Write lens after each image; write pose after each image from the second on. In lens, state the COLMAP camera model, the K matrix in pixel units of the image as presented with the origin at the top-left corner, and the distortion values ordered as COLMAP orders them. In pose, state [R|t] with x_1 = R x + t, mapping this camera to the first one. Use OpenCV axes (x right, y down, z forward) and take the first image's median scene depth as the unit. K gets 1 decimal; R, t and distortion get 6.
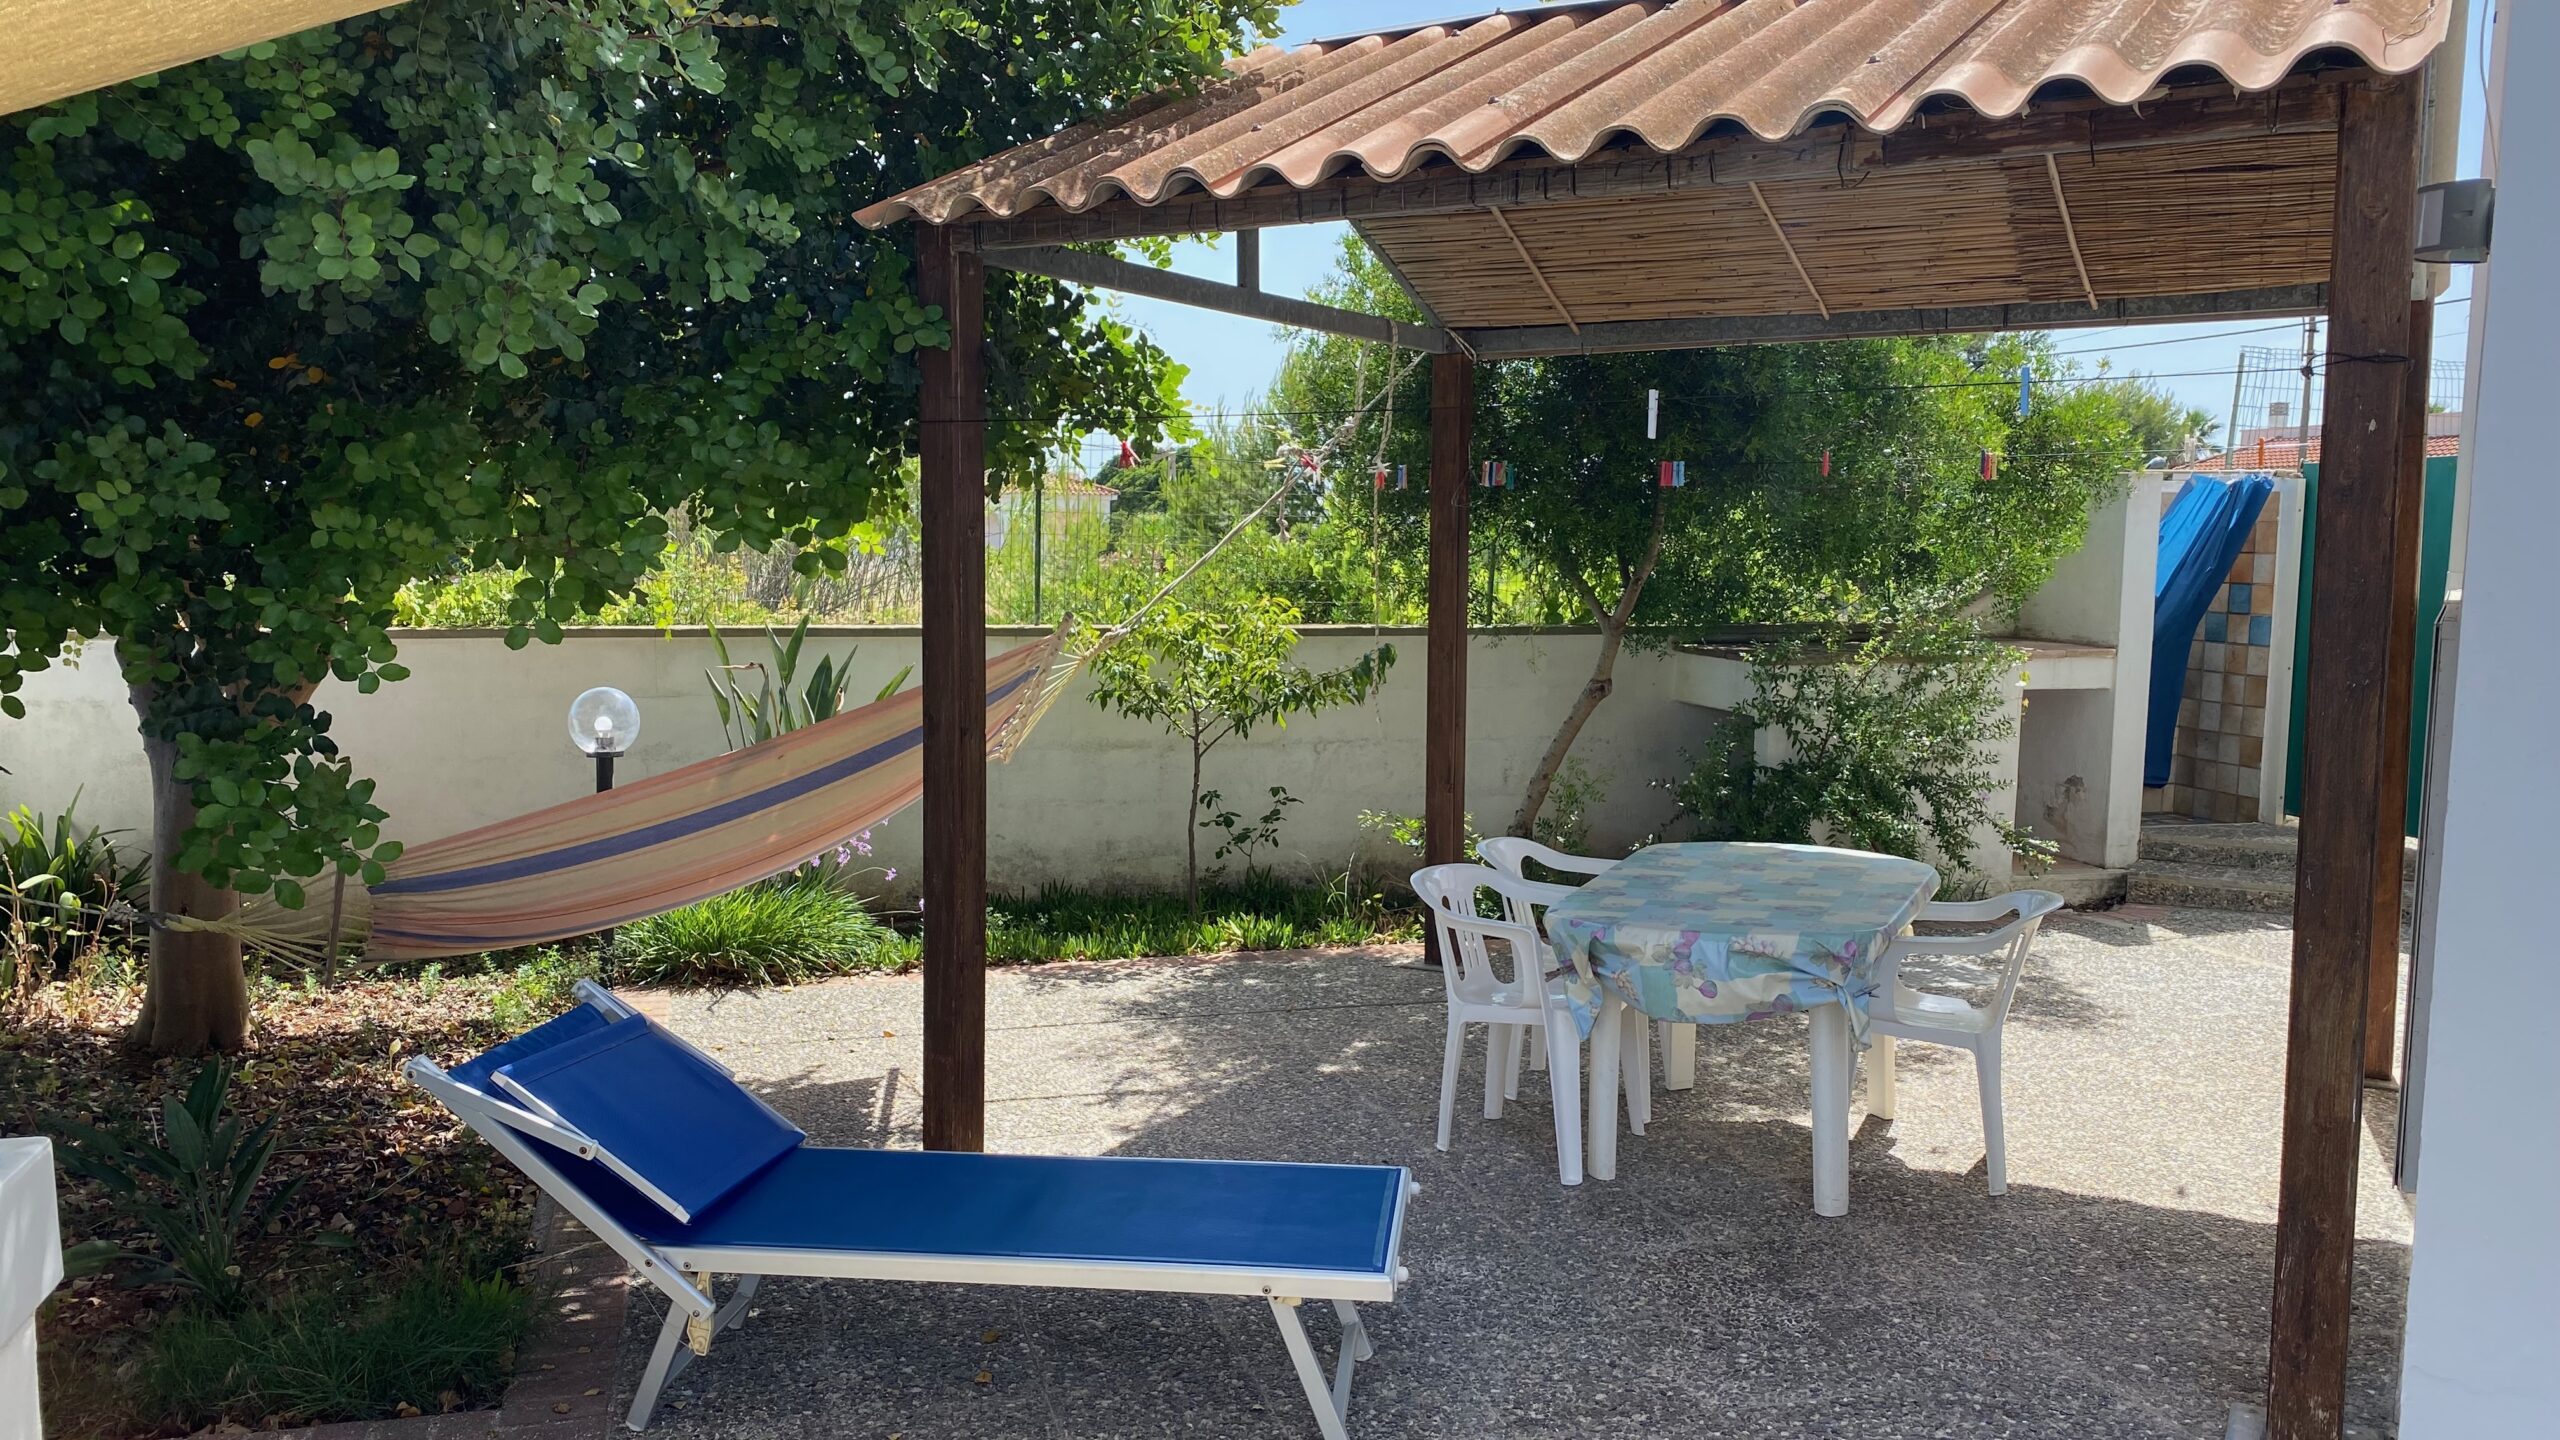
lens RADIAL K [[1992.0, 0, 1245.2], [0, 1992.0, 718.7], [0, 0, 1]] dist [0.026706, -0.016665]
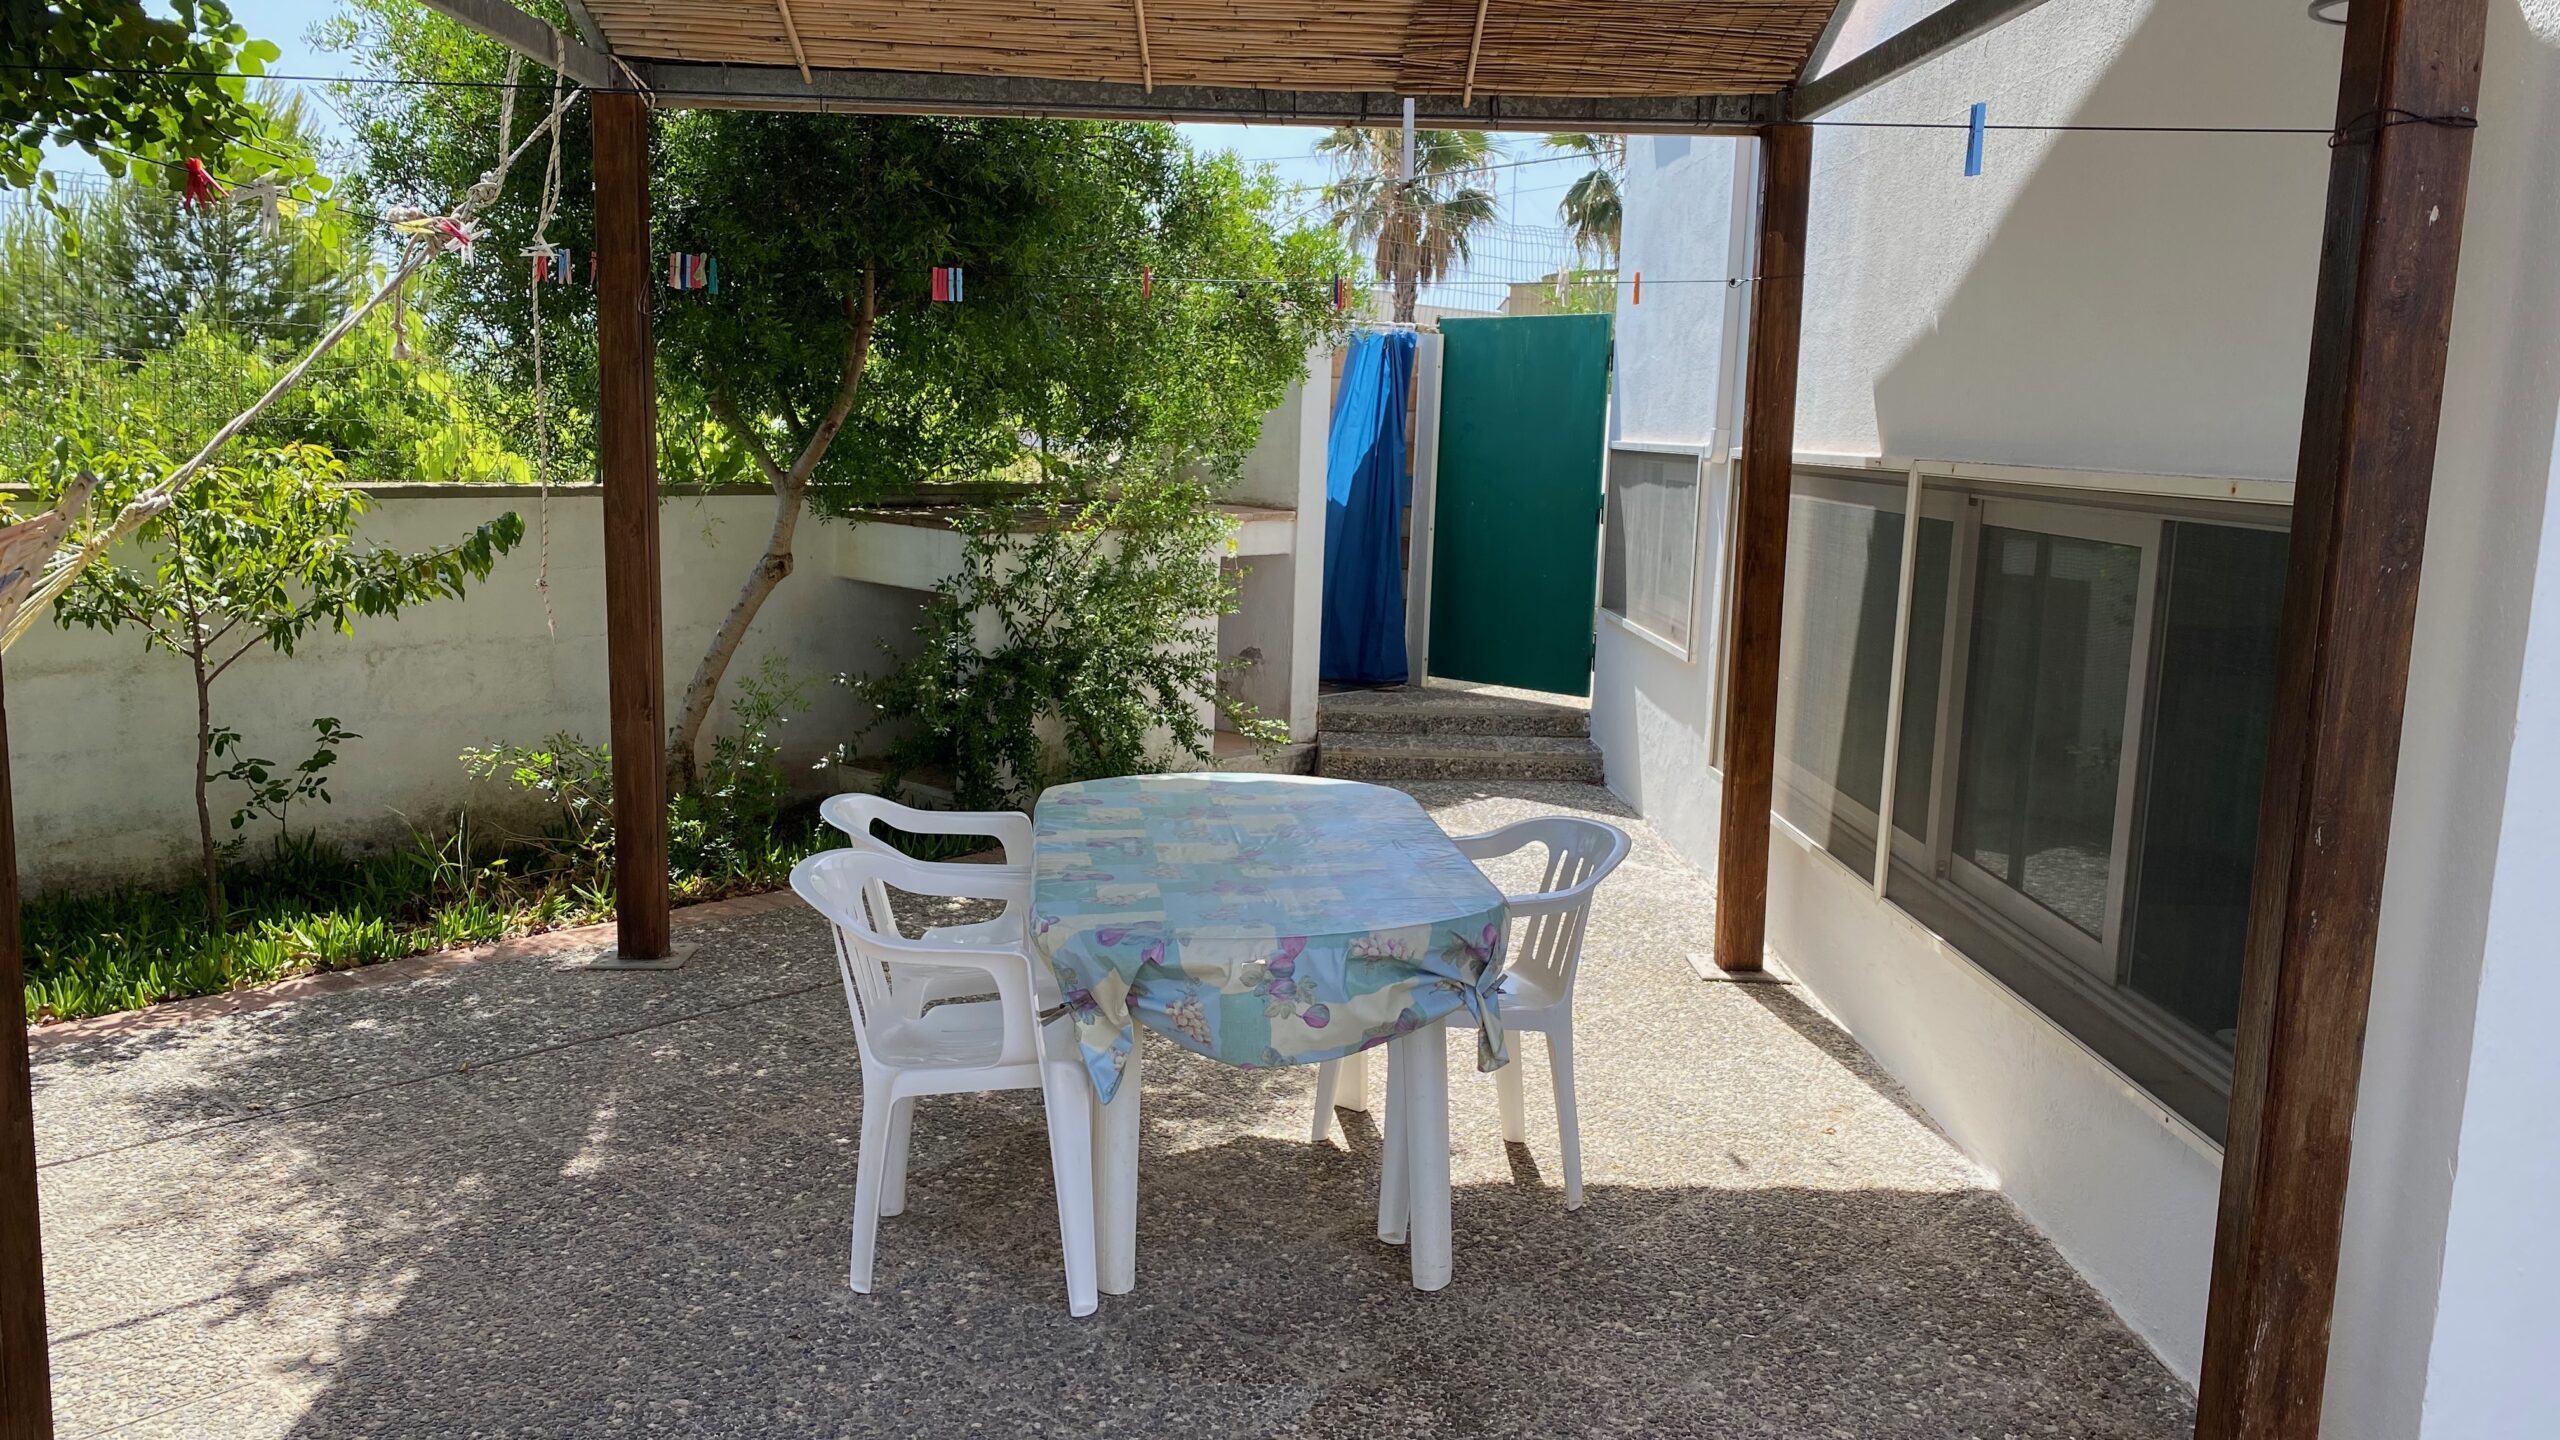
lens RADIAL K [[1992.0, 0, 1284.7], [0, 1992.0, 713.5], [0, 0, 1]] dist [0.026706, -0.016665]
pose [[0.841967, -0.063330, 0.535799, -0.124479], [0.026176, 0.996712, 0.076675, -0.019938], [-0.538893, -0.050533, 0.840857, 0.379860]]
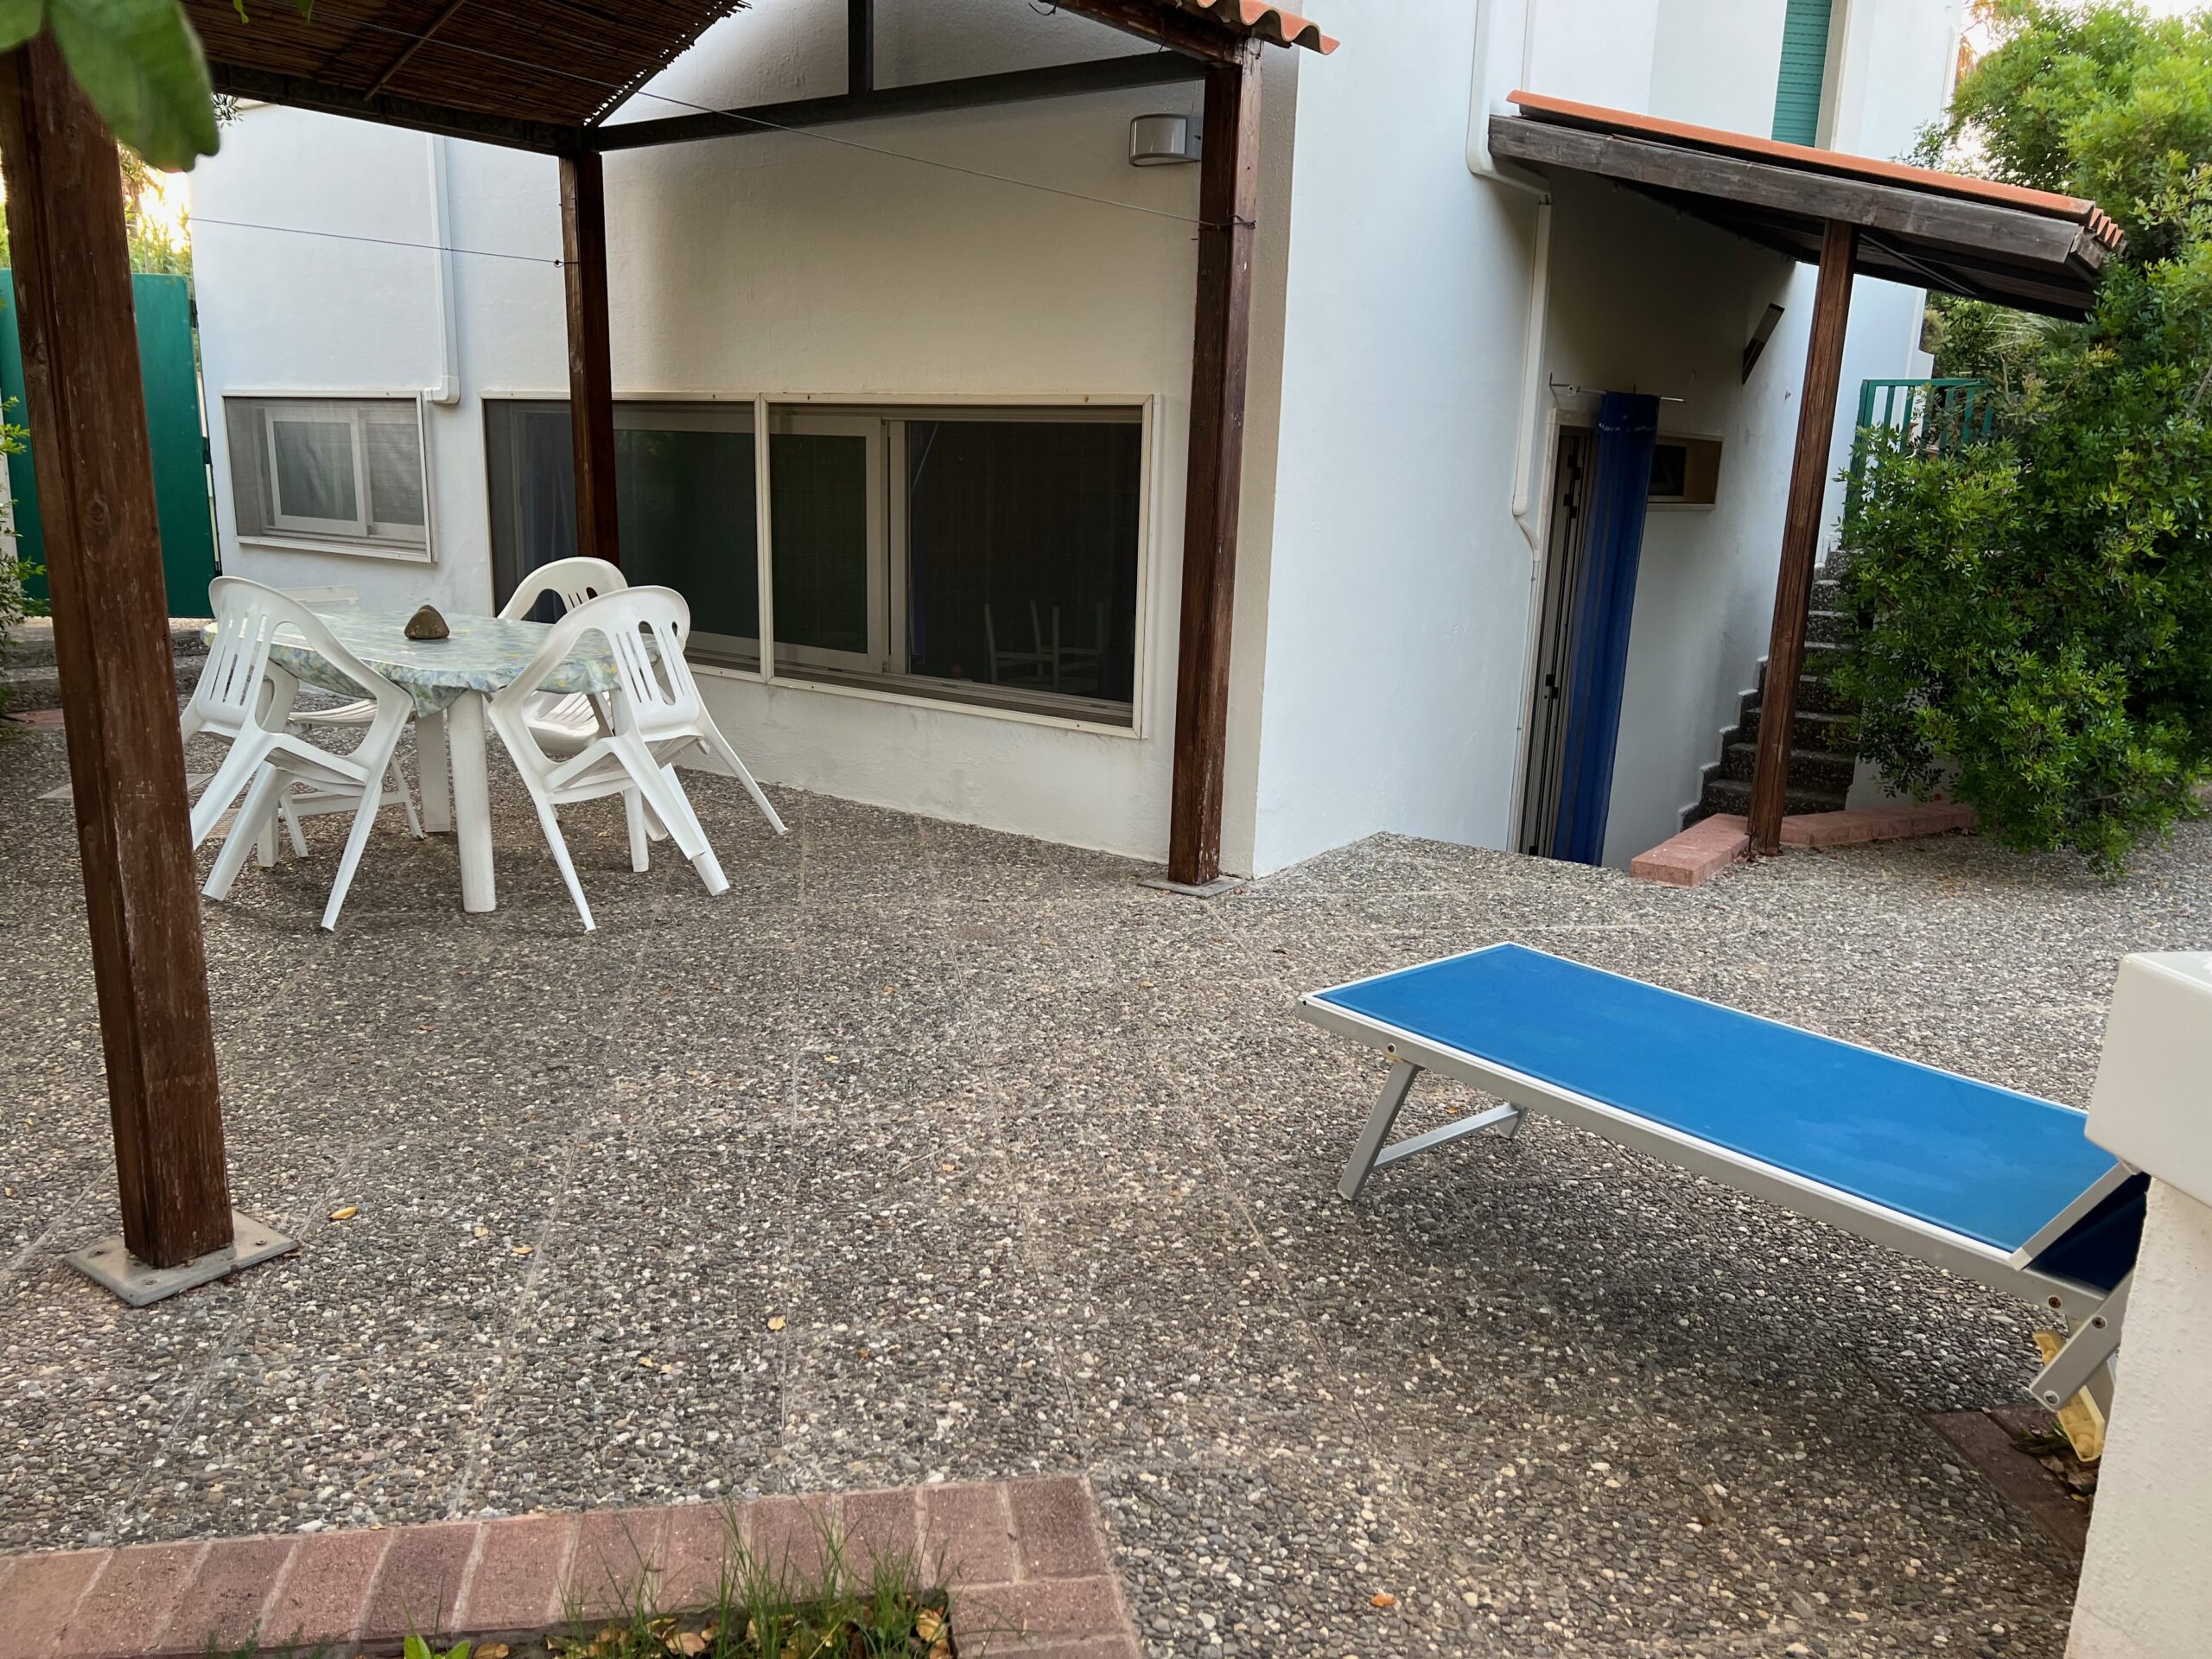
lens RADIAL K [[1695.2, 0, 1096.5], [0, 1695.2, 815.7], [0, 0, 1]] dist [0.053240, -0.002853]
pose [[0.078572, -0.209900, 0.974561, -0.601948], [0.065687, 0.976548, 0.205033, 0.001415], [-0.994742, 0.047906, 0.090517, 0.643947]]
